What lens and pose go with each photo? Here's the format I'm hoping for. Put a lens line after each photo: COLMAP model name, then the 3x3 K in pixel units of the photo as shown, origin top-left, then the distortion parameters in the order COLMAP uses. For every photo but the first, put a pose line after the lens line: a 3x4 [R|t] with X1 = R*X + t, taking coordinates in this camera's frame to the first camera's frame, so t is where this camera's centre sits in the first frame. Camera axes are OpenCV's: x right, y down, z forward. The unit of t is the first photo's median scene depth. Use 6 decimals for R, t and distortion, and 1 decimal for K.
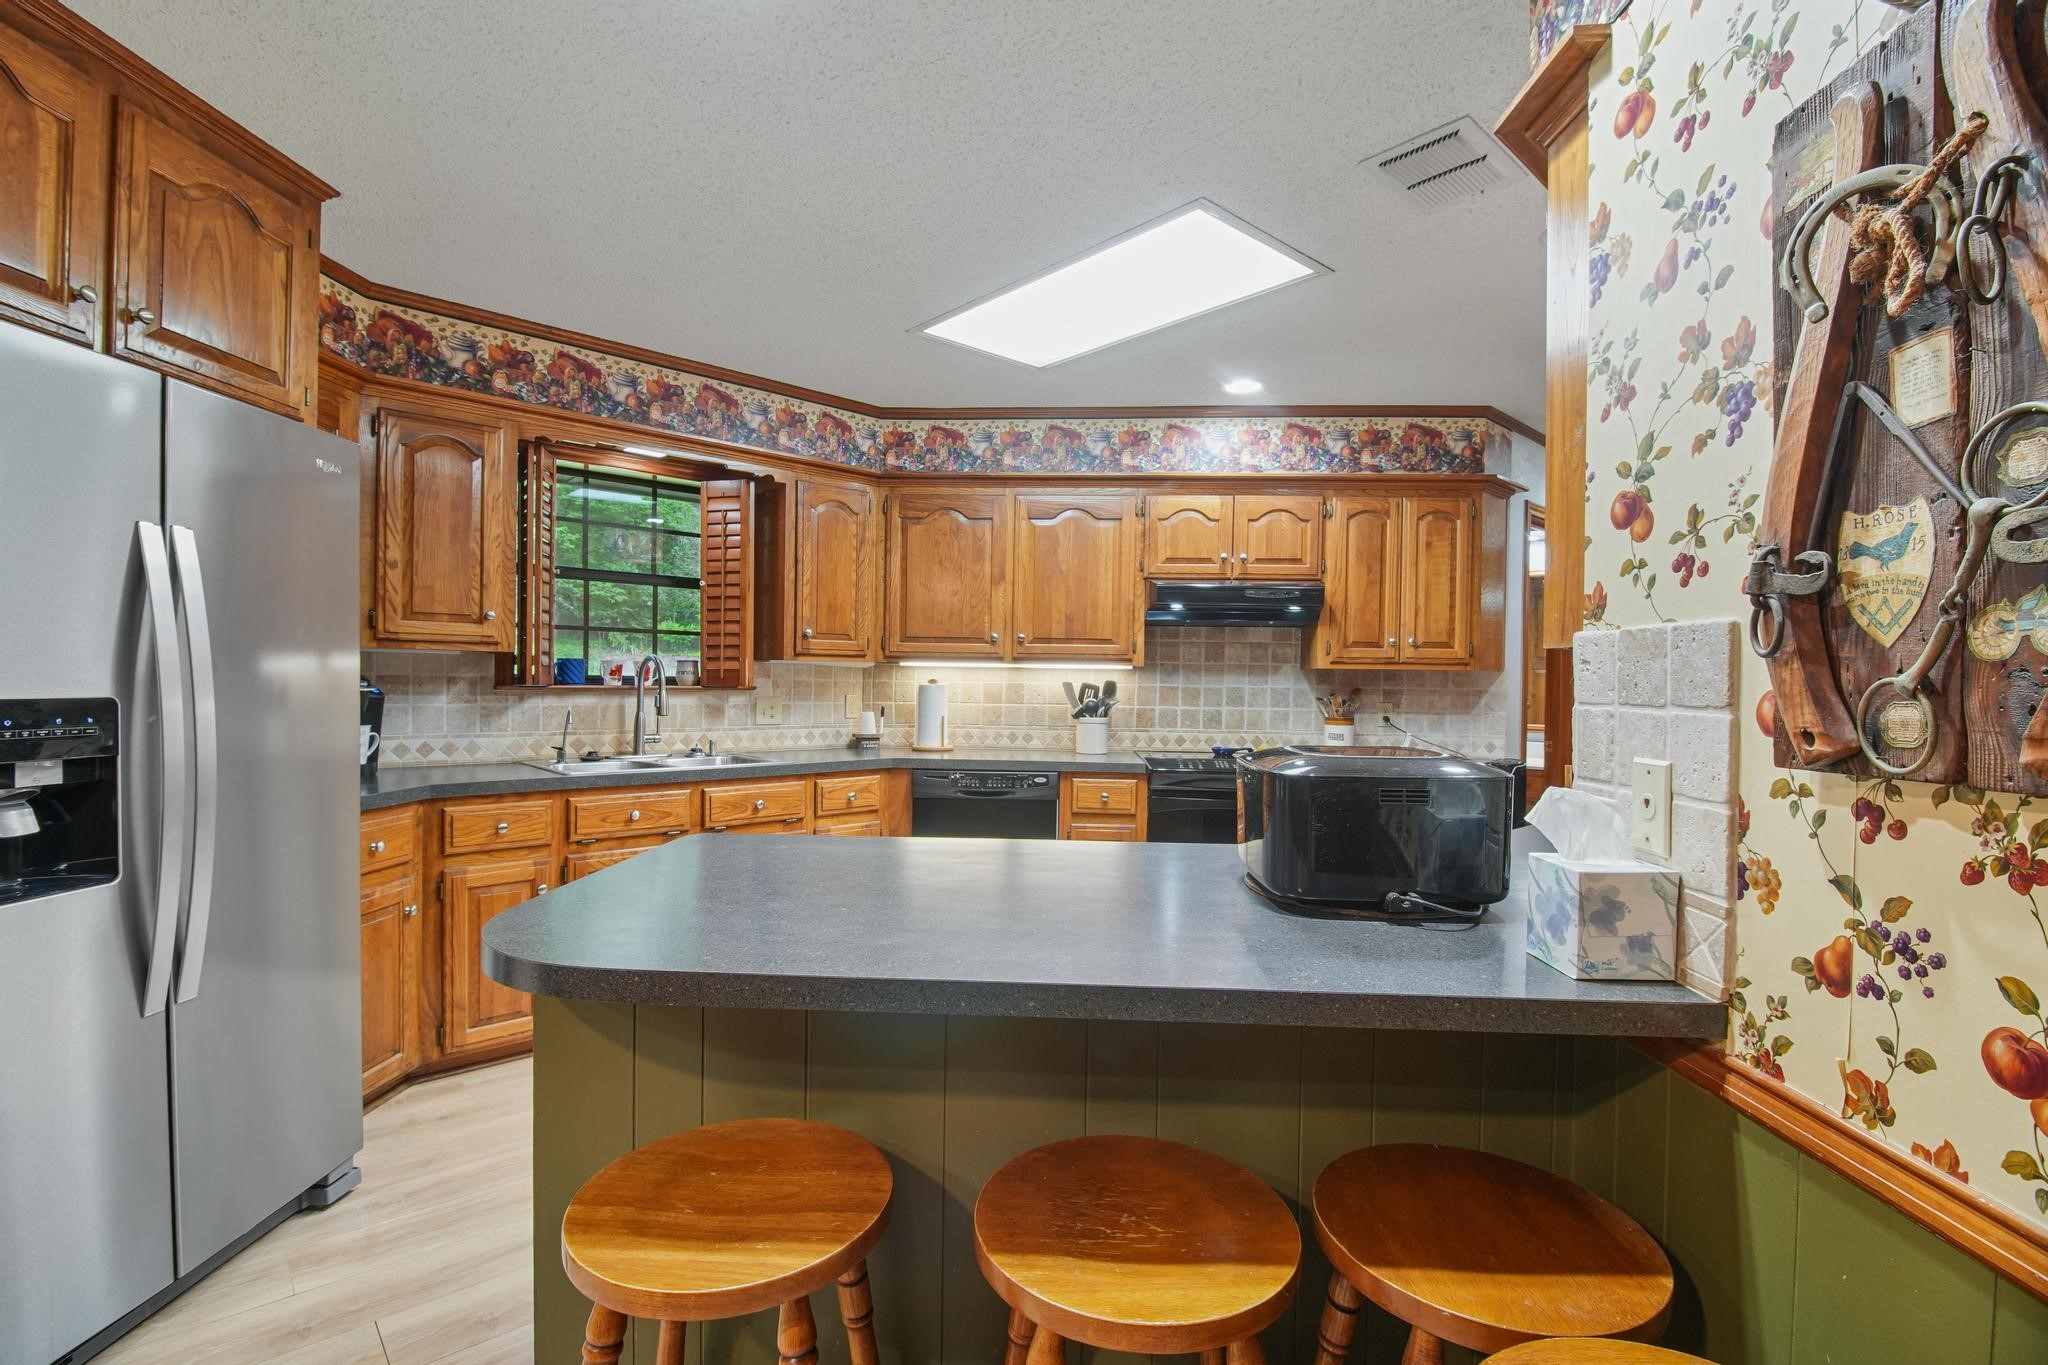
lens RADIAL K [[940.6, 0, 1022.6], [0, 940.6, 674.5], [0, 0, 1]] dist [-0.017011, -0.000319]
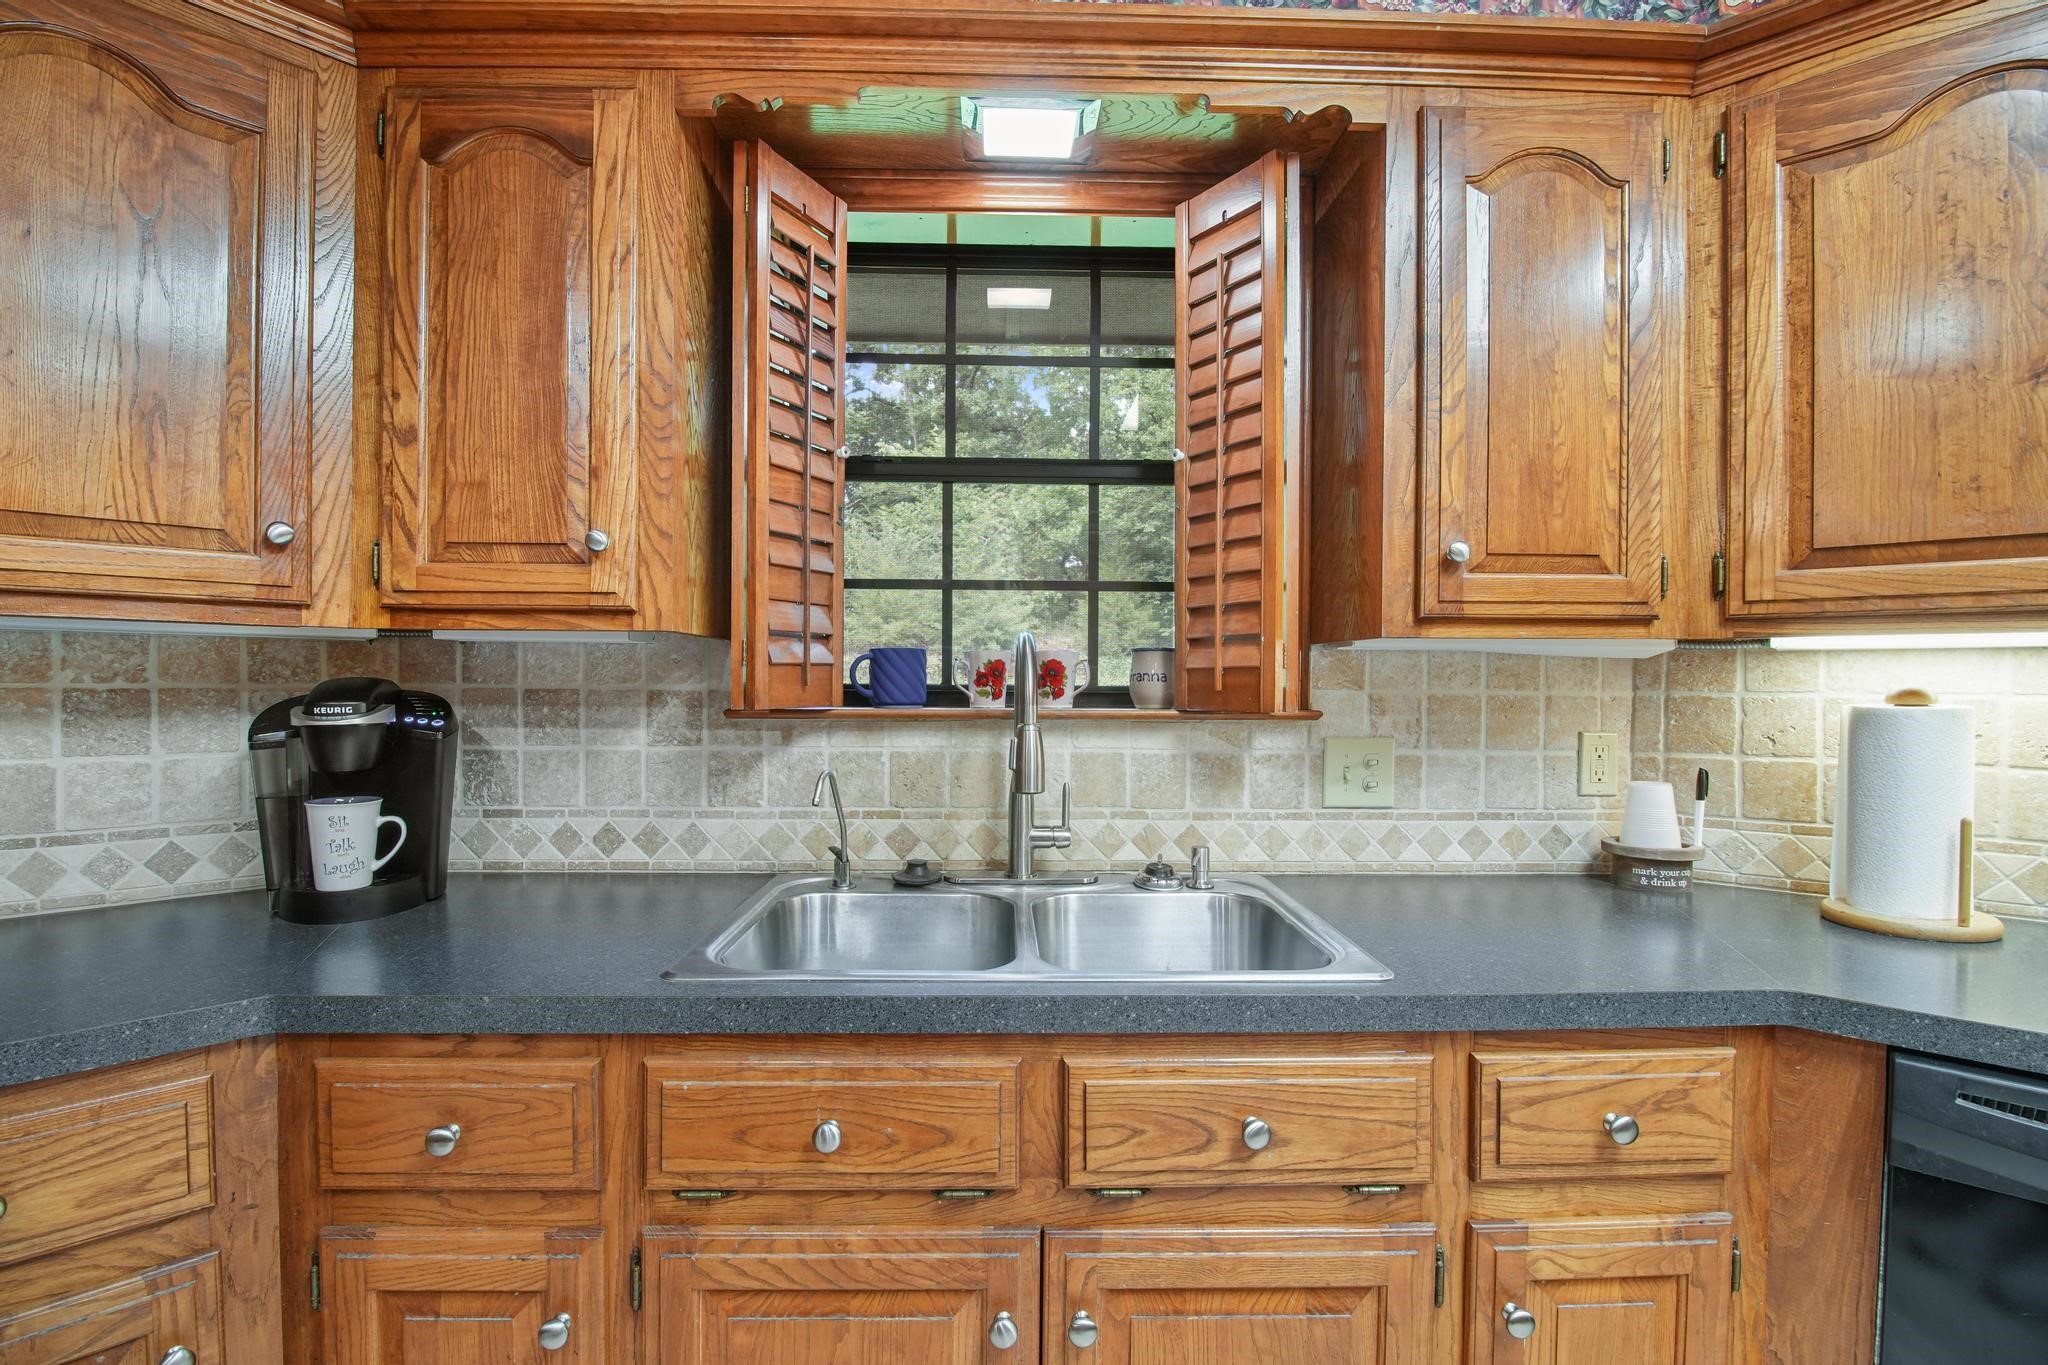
lens RADIAL K [[930.7, 0, 1024.5], [0, 930.7, 693.3], [0, 0, 1]] dist [-0.009063, -0.000334]
pose [[0.760173, 0.000627, -0.649720, -0.132784], [0.008422, 0.999906, 0.010818, 0.000196], [0.649666, -0.013696, 0.760097, 0.657735]]
